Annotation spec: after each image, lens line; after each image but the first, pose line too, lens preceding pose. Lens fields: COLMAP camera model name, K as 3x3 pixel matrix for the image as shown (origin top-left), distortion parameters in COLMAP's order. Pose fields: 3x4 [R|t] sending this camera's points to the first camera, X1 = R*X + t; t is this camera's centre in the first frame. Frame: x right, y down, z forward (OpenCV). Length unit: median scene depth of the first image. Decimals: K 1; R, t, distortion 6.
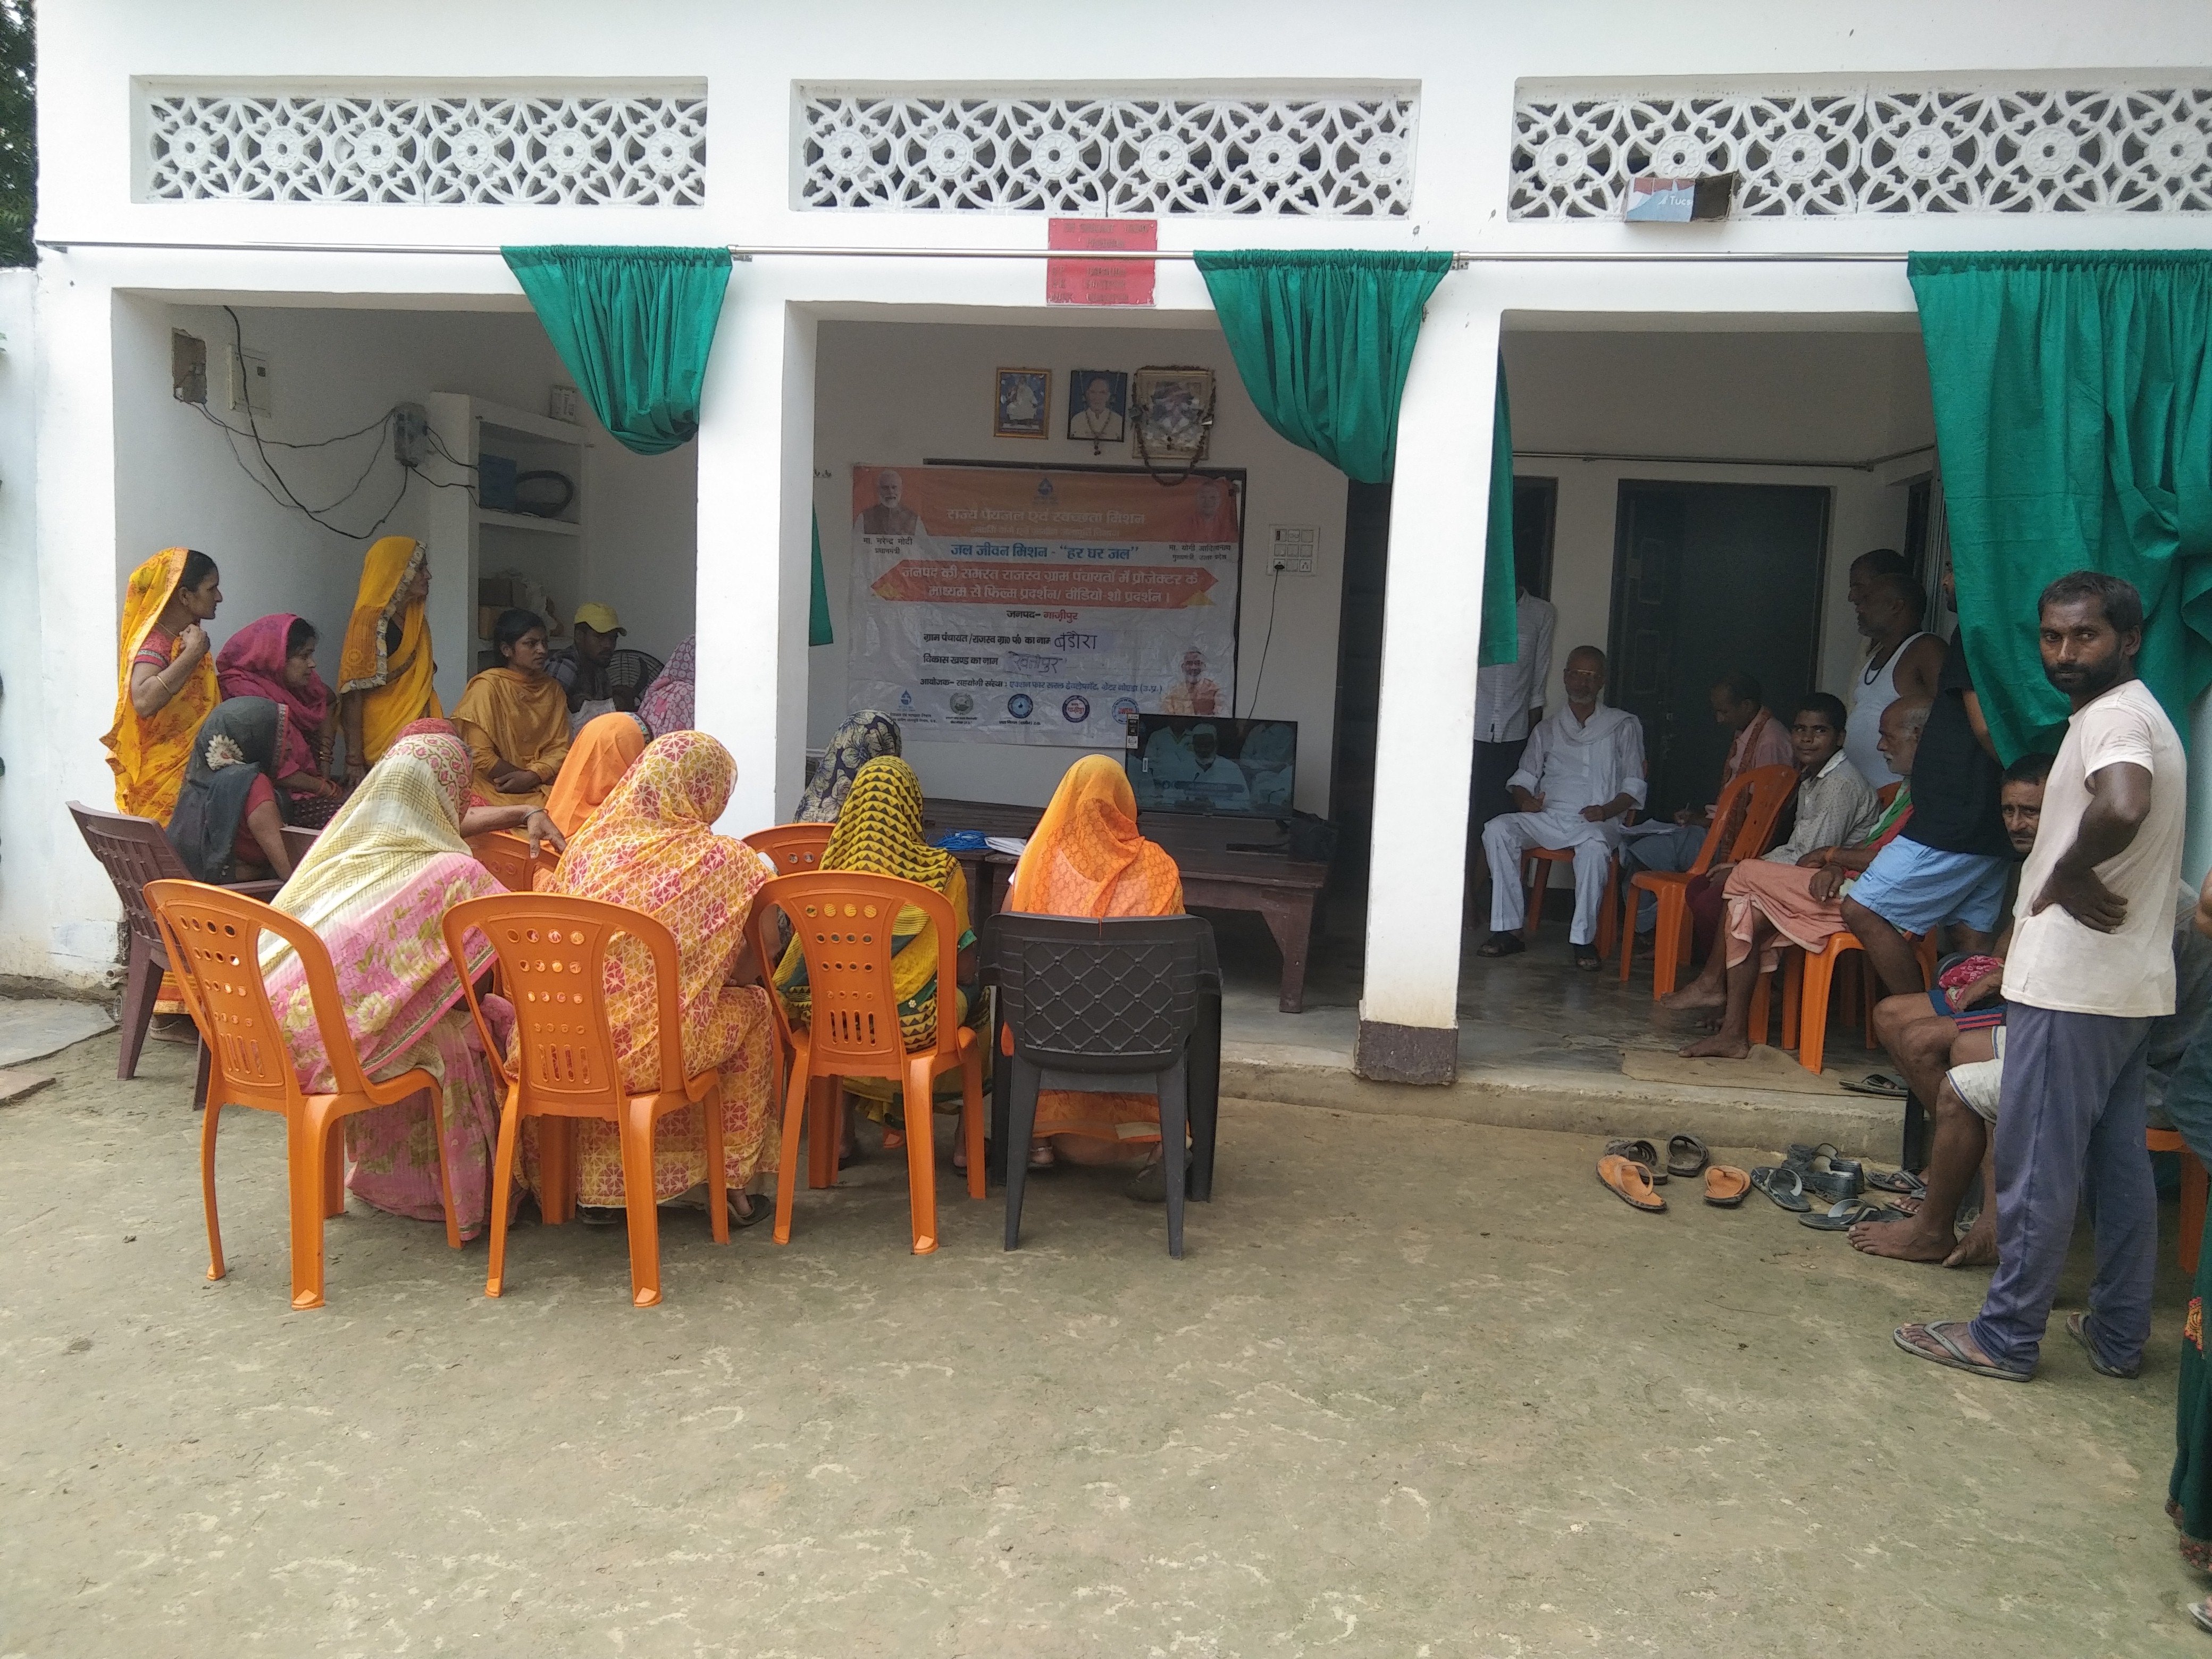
lens RADIAL K [[1742.6, 0, 1106.0], [0, 1742.6, 829.5], [0, 0, 1]] dist [0.001650, -0.001863]
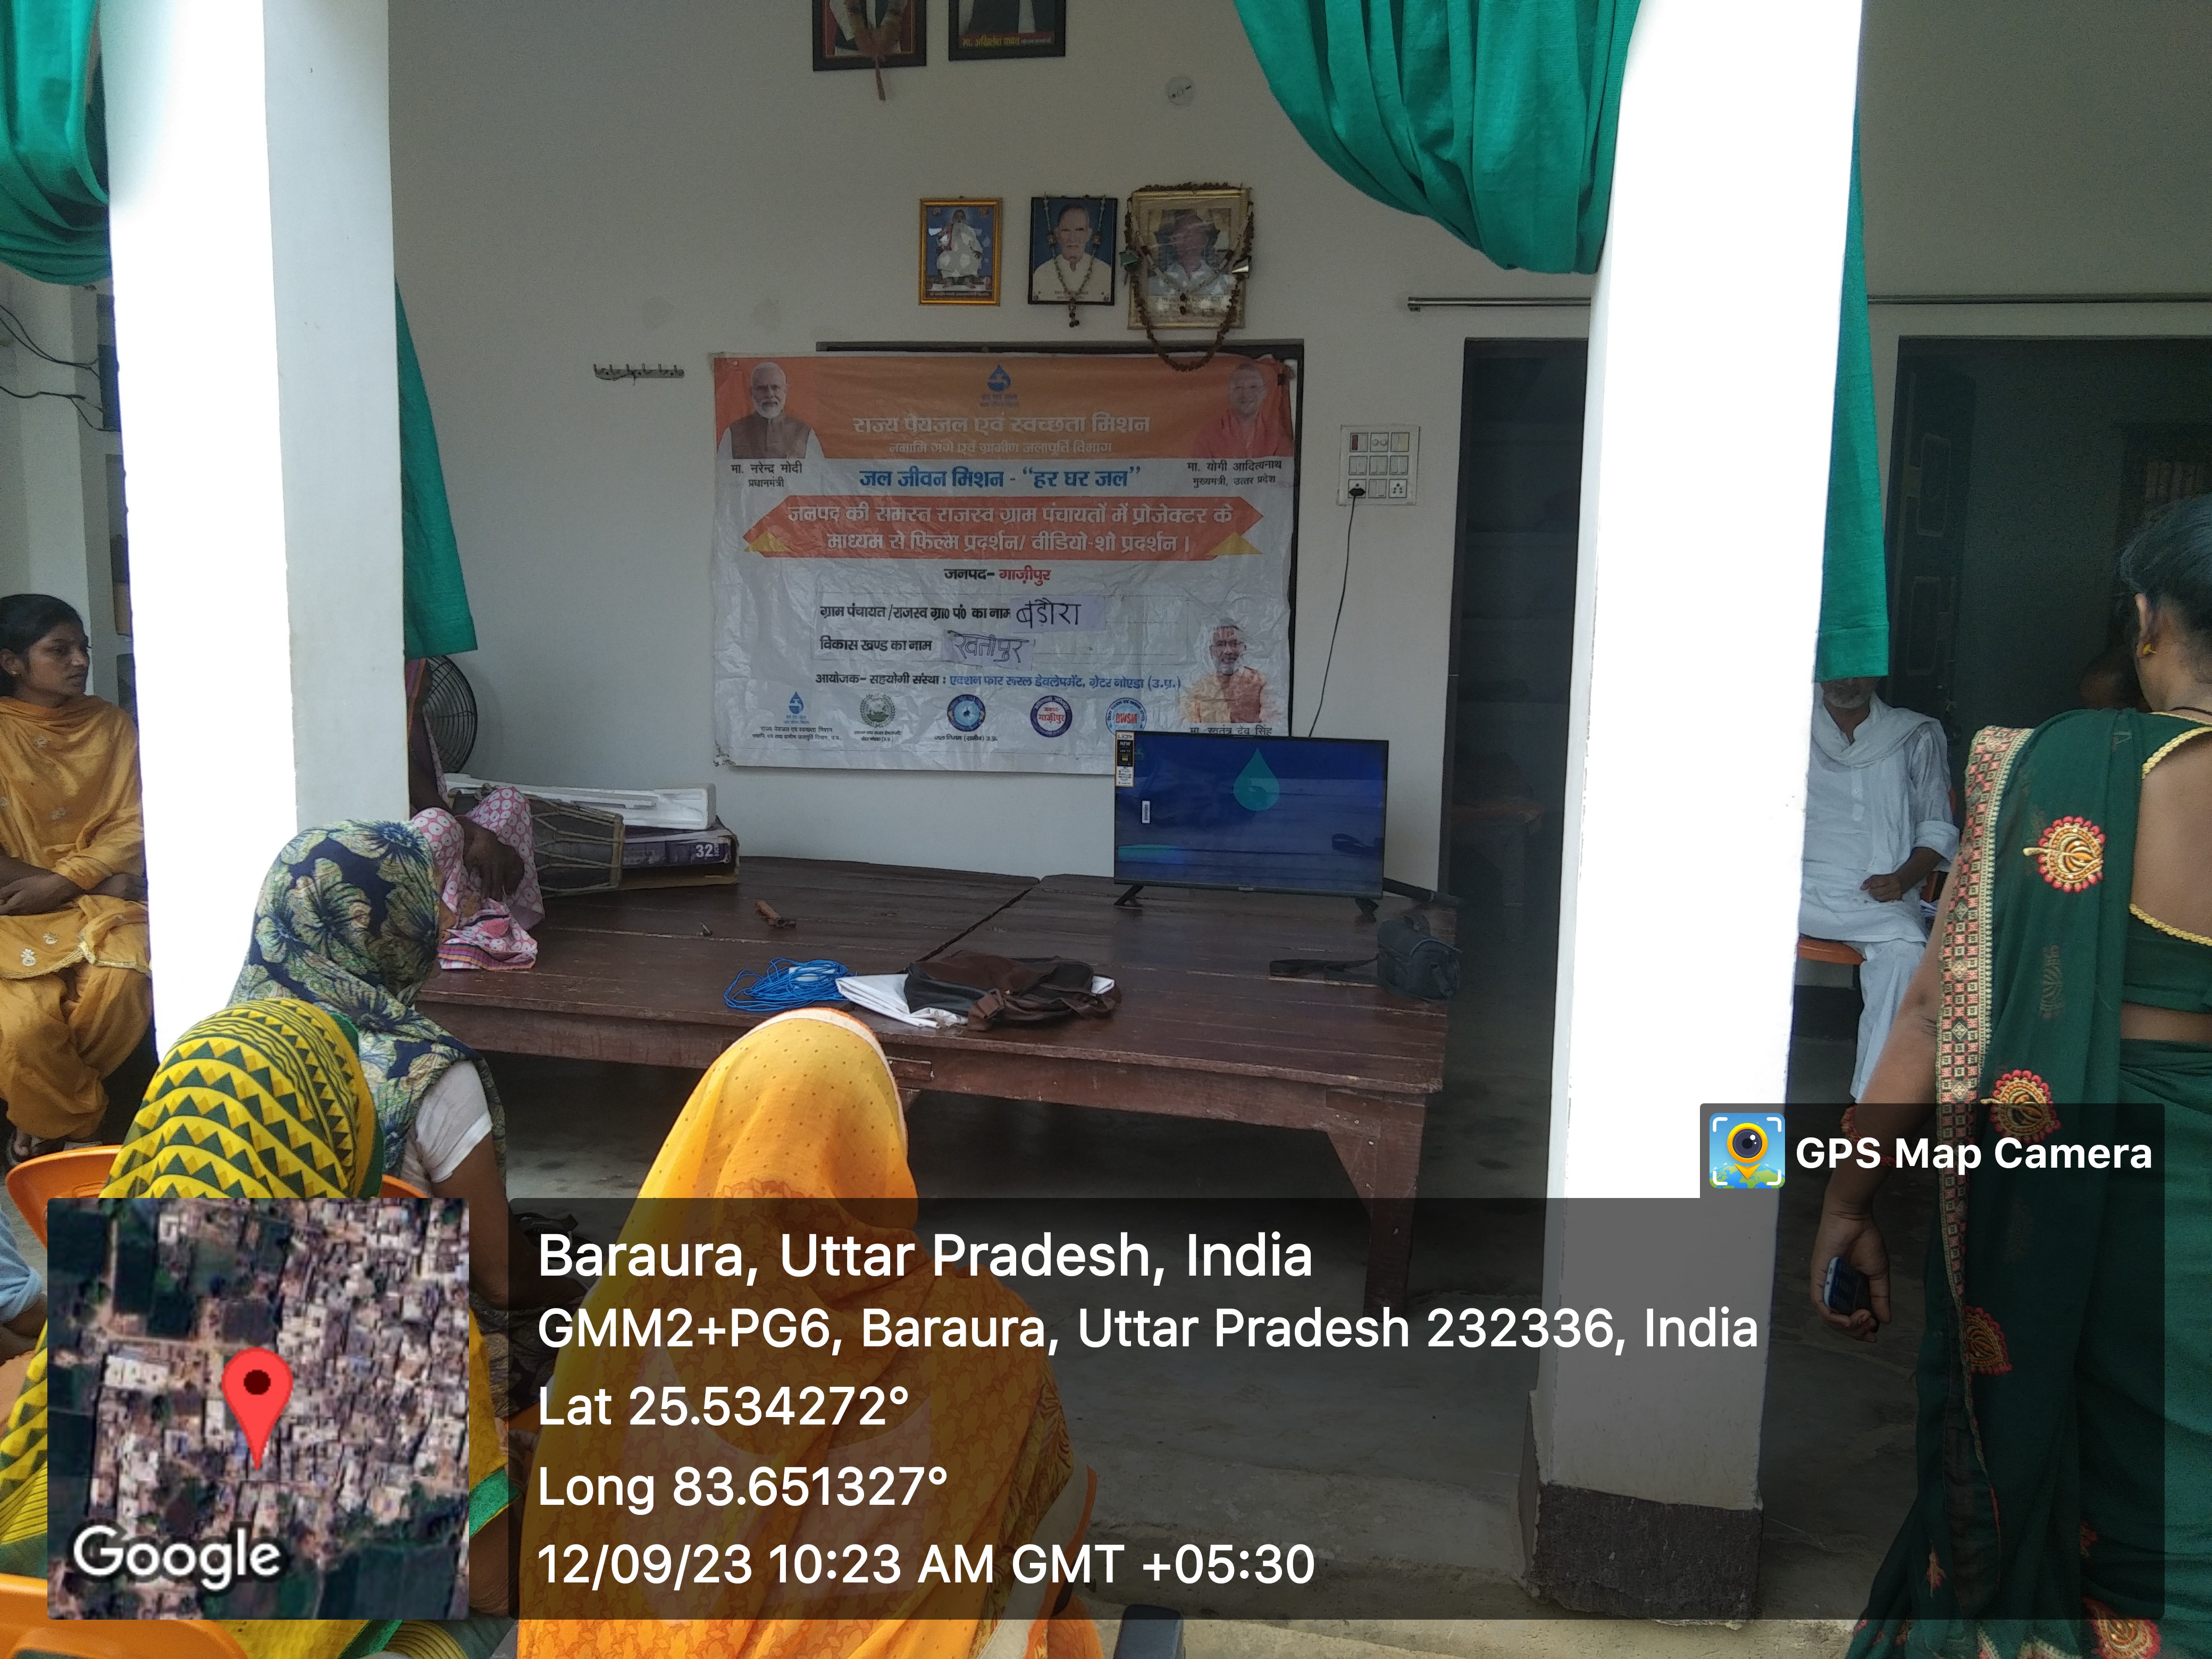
lens RADIAL K [[1846.6, 0, 1106.0], [0, 1846.6, 829.5], [0, 0, 1]] dist [-0.030582, -0.005836]
pose [[0.998914, -0.015278, -0.044005, 0.033853], [0.016168, 0.999670, 0.019941, -0.040242], [0.043686, -0.020631, 0.998832, 0.305490]]
